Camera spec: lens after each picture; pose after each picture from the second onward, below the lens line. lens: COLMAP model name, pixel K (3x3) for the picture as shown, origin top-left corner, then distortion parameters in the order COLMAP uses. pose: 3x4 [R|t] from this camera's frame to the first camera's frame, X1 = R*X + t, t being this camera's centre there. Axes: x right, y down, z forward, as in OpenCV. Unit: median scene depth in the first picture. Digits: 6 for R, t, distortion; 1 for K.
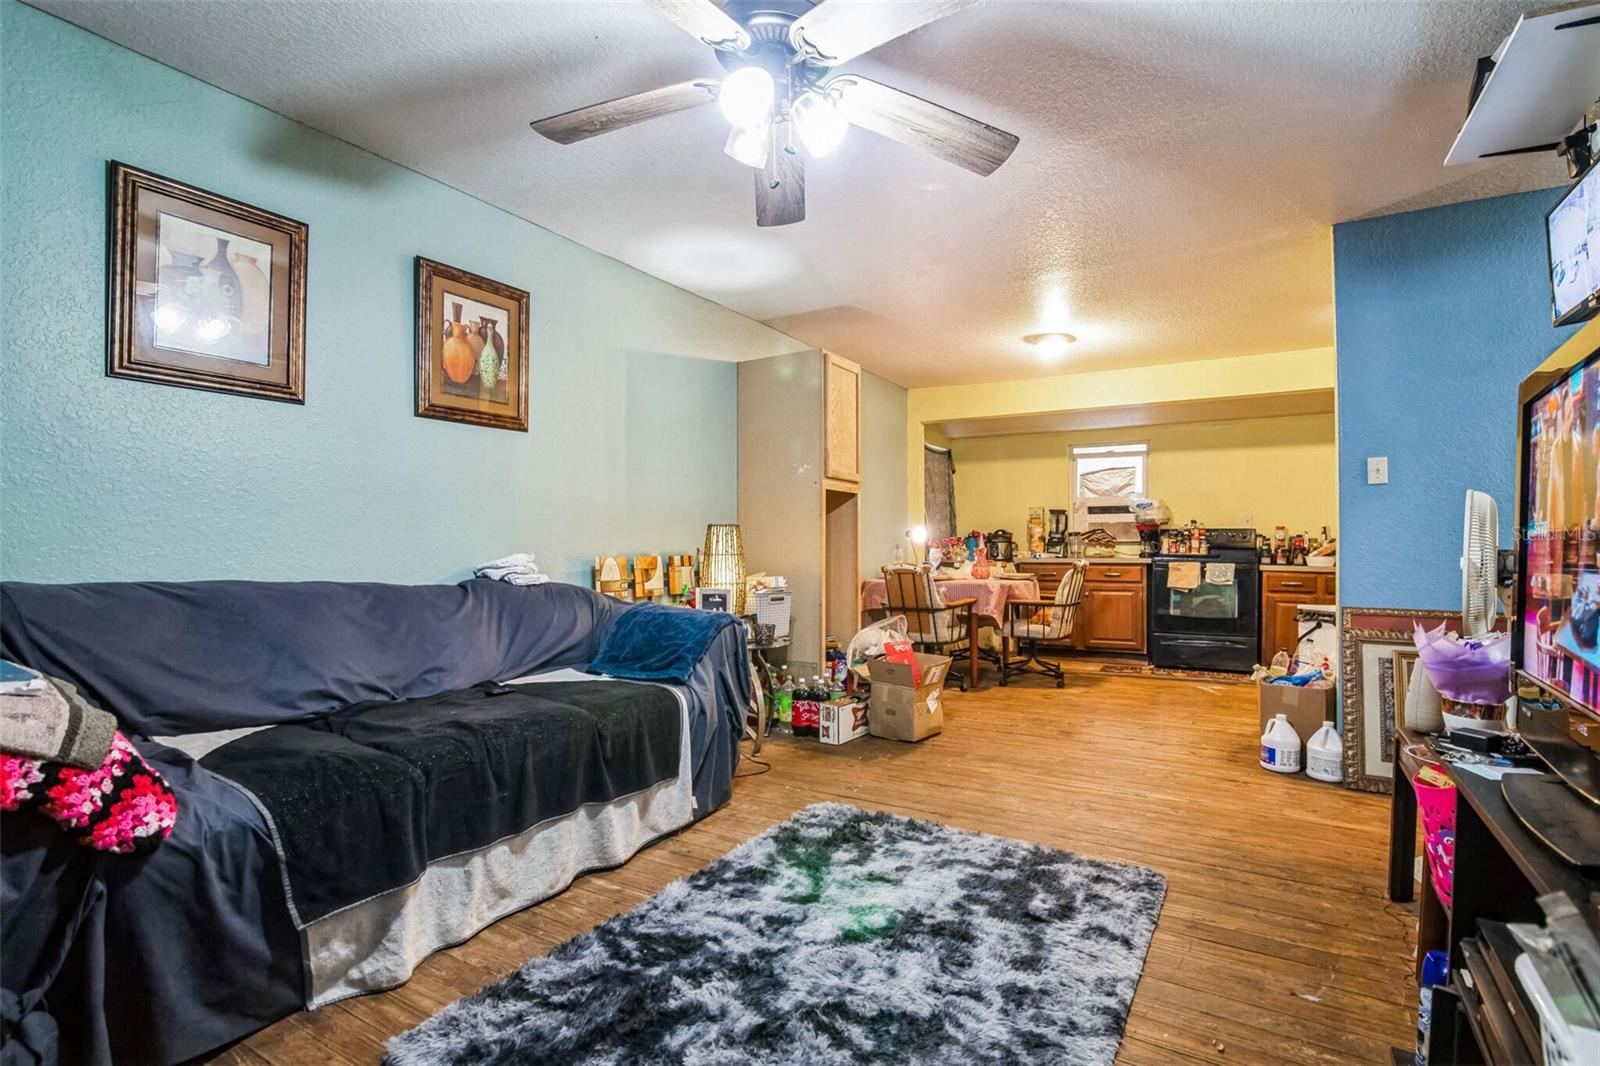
lens RADIAL K [[753.4, 0, 821.0], [0, 753.4, 537.0], [0, 0, 1]] dist [-0.030239, 0.000297]
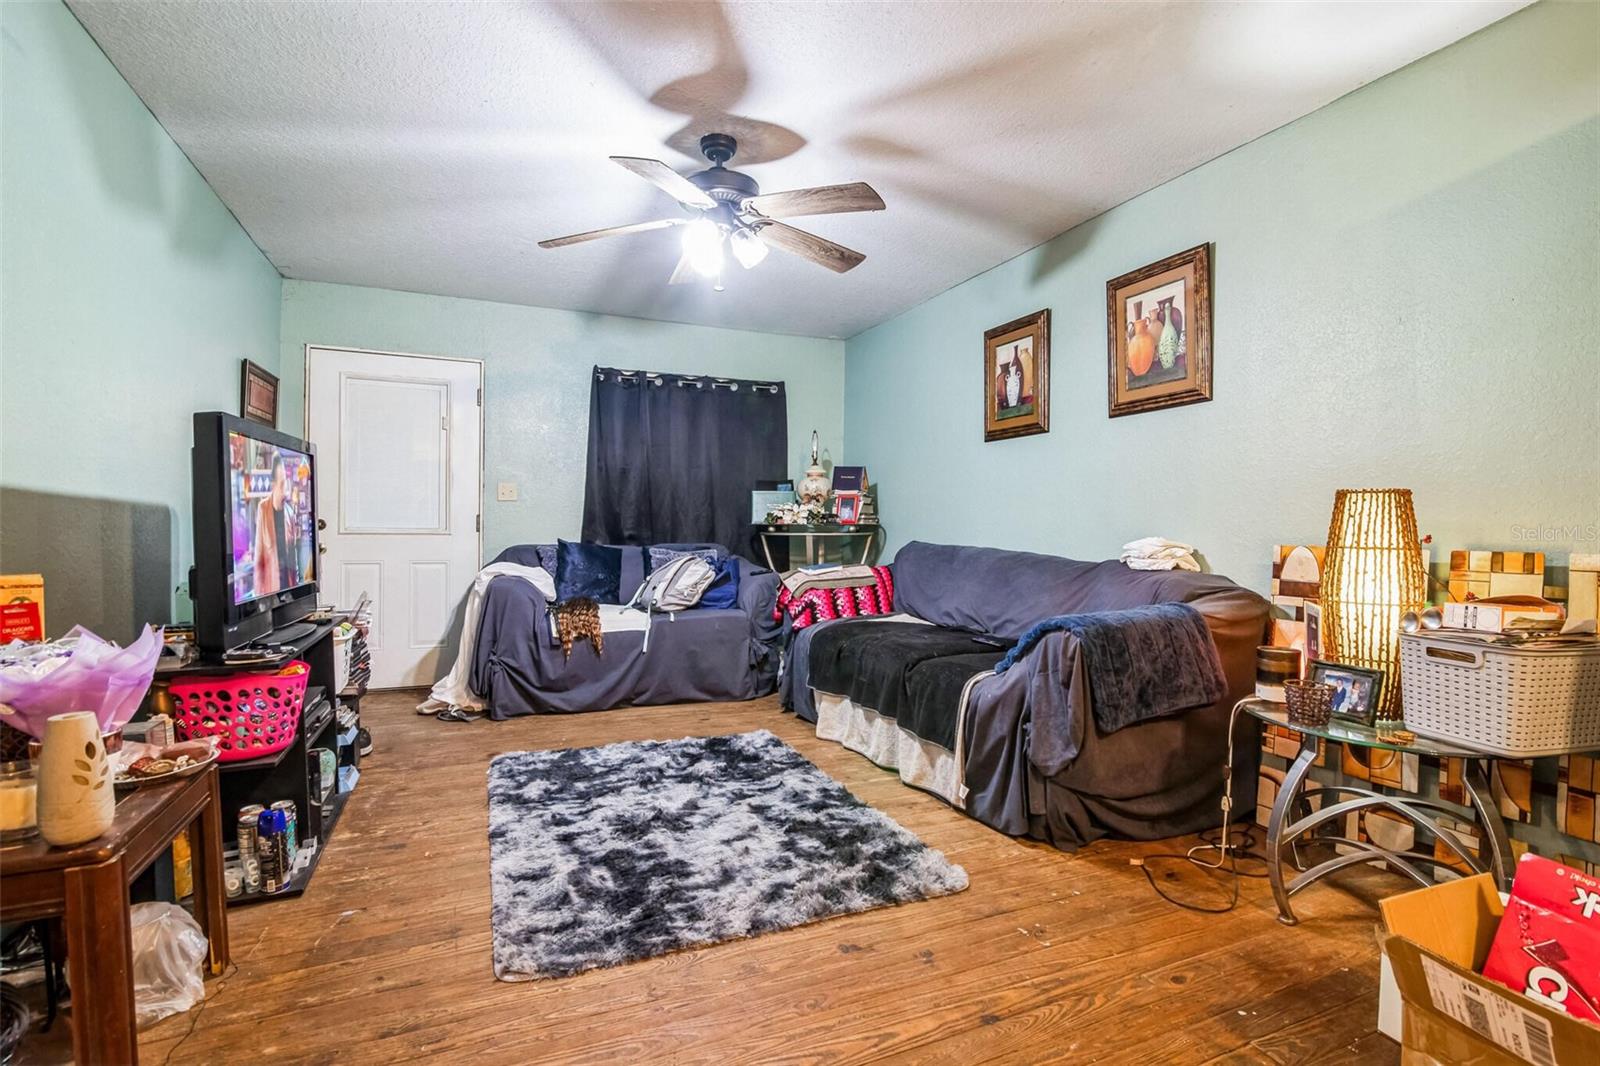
lens RADIAL K [[753.4, 0, 821.0], [0, 753.4, 537.0], [0, 0, 1]] dist [-0.030239, 0.000297]
pose [[-0.573680, 0.006553, -0.819053, 0.611578], [0.003917, 0.999979, 0.005257, 0.014100], [0.819070, -0.000192, -0.573693, 1.172474]]
